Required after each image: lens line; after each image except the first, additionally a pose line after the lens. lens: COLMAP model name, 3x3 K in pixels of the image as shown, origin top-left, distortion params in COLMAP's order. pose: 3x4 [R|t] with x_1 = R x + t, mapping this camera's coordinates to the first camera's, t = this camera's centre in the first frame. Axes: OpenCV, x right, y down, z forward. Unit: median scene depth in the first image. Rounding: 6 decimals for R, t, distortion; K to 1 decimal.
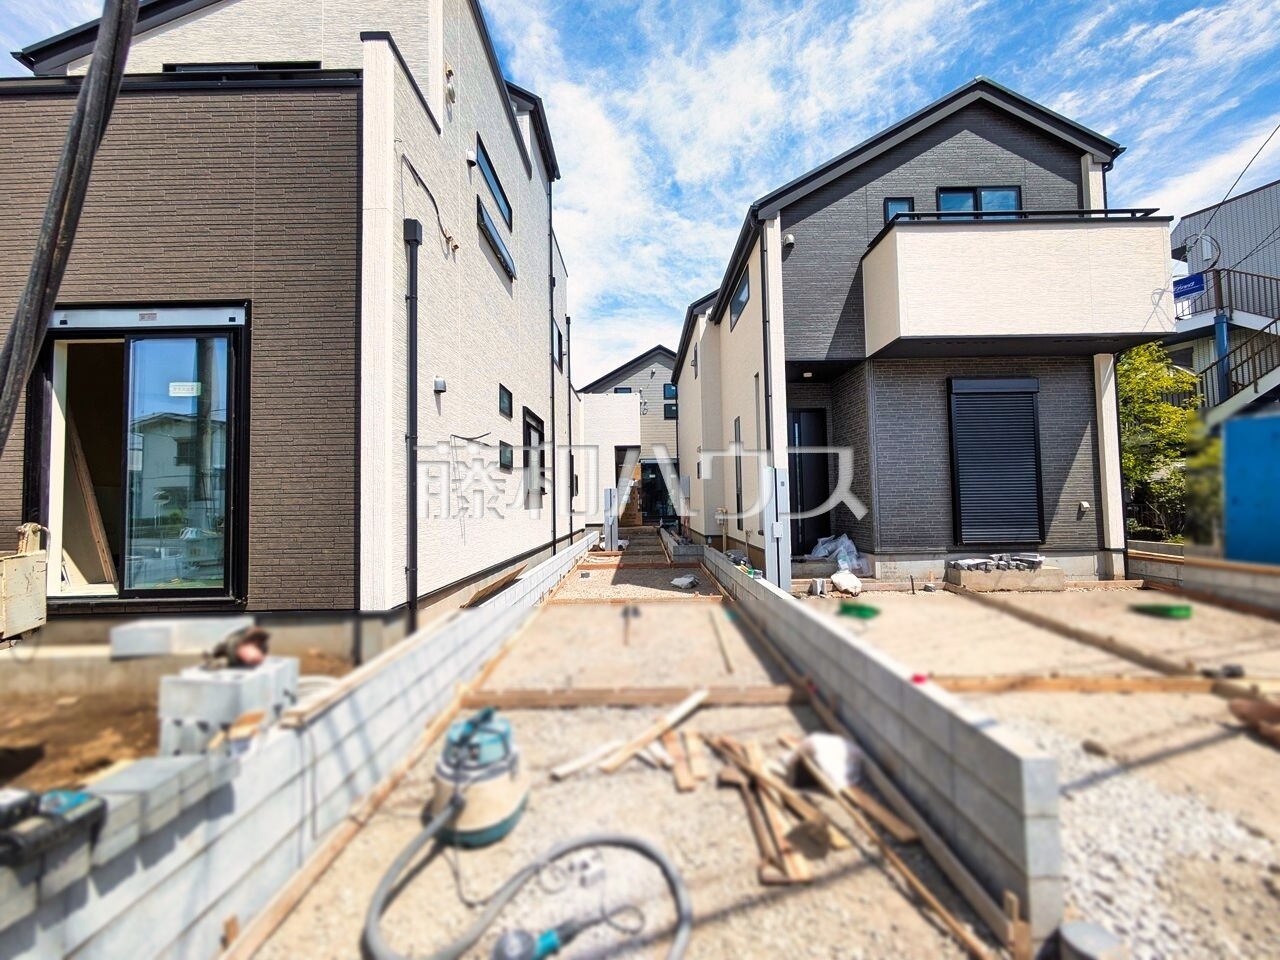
lens RADIAL K [[504.7, 0, 642.8], [0, 504.7, 480.1], [0, 0, 1]] dist [-0.005450, 0.003045]
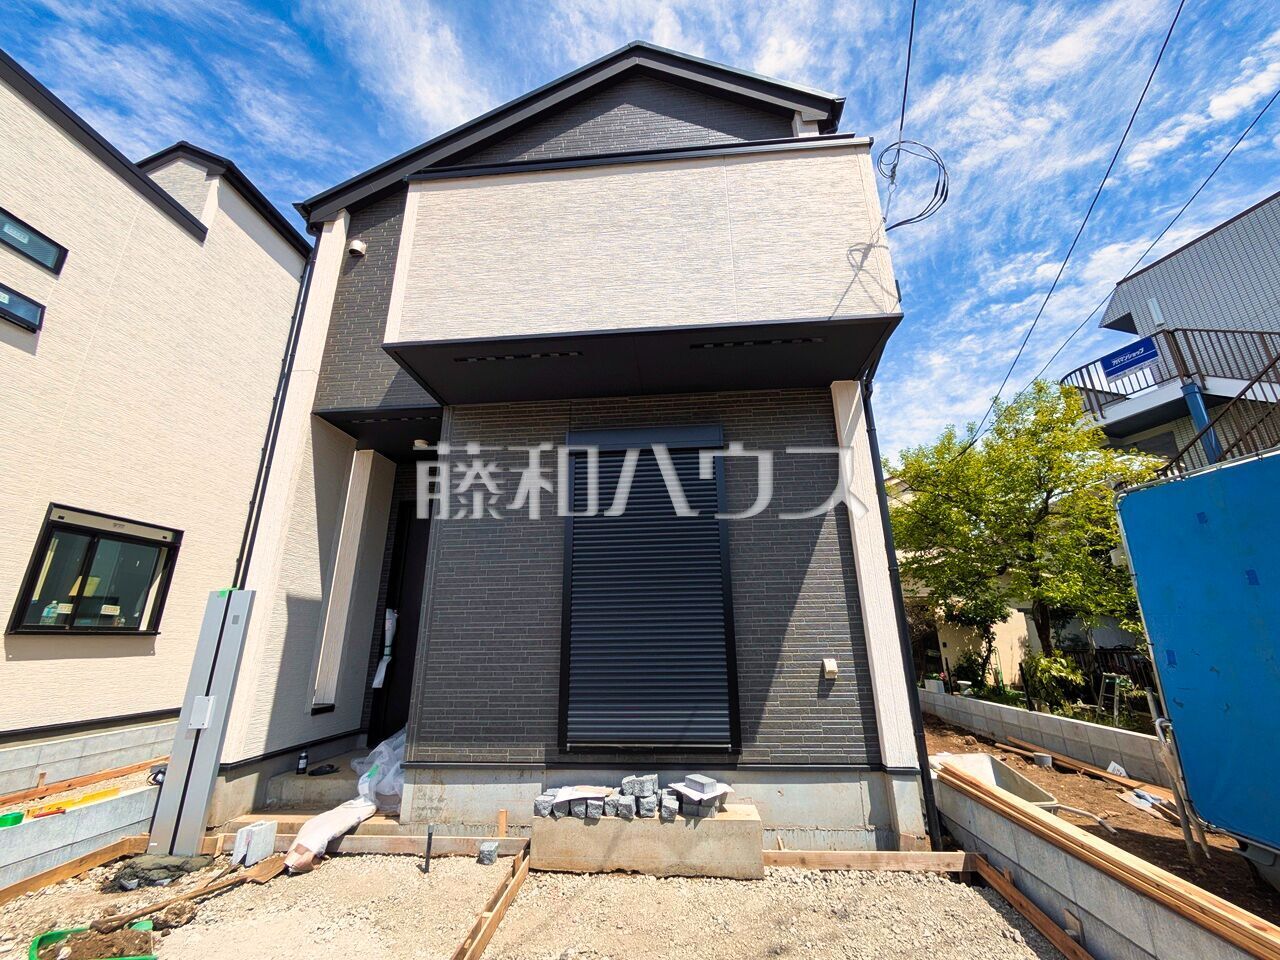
lens RADIAL K [[504.7, 0, 643.2], [0, 504.7, 481.6], [0, 0, 1]] dist [-0.005450, 0.003045]
pose [[0.996497, -0.020351, -0.081119, 0.740485], [-0.001065, 0.966776, -0.255623, 0.001907], [0.083626, 0.254814, 0.963367, 0.468853]]
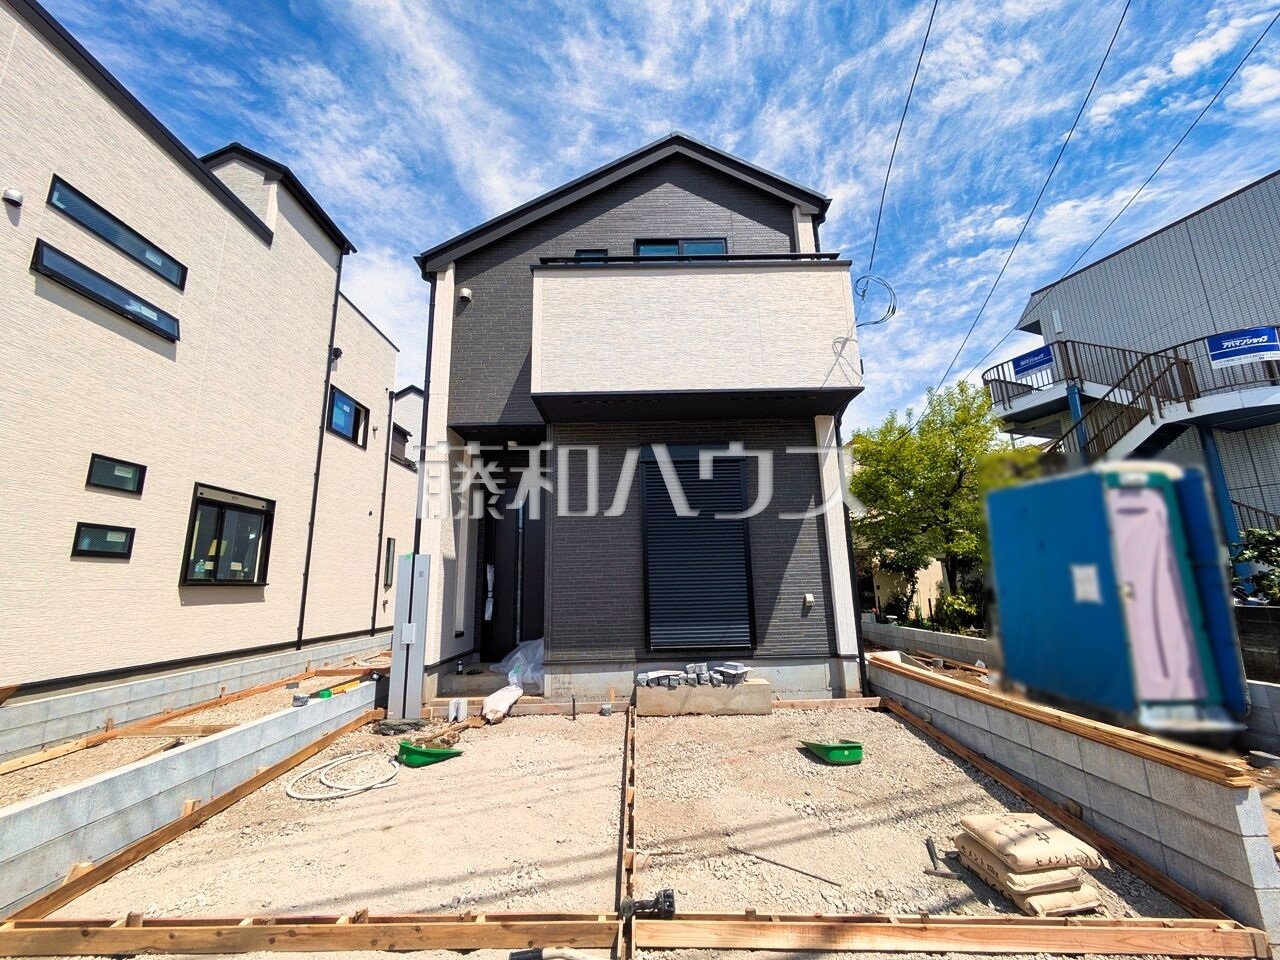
lens RADIAL K [[504.7, 0, 643.0], [0, 504.7, 479.4], [0, 0, 1]] dist [-0.005450, 0.003045]
pose [[0.999970, -0.005162, 0.005729, 0.609986], [0.006032, 0.986440, -0.164013, -0.006855], [-0.004805, 0.164042, 0.986442, 0.180103]]
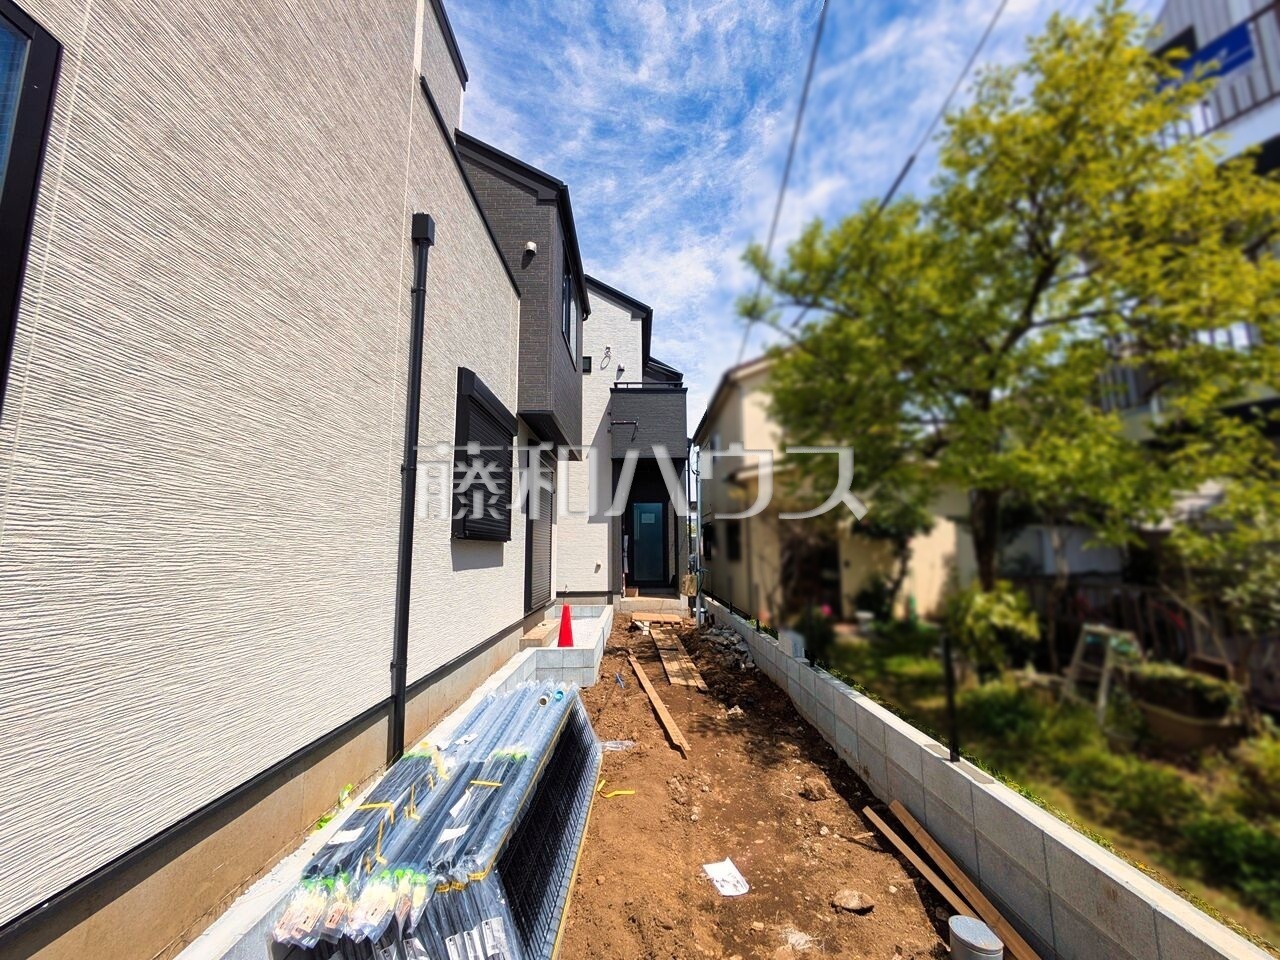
lens RADIAL K [[504.7, 0, 646.3], [0, 504.7, 477.2], [0, 0, 1]] dist [-0.005450, 0.003045]
pose [[0.999891, 0.010826, 0.010006, 1.149036], [-0.009780, 0.995012, -0.099275, 0.014440], [-0.011030, 0.099166, 0.995010, 1.166725]]
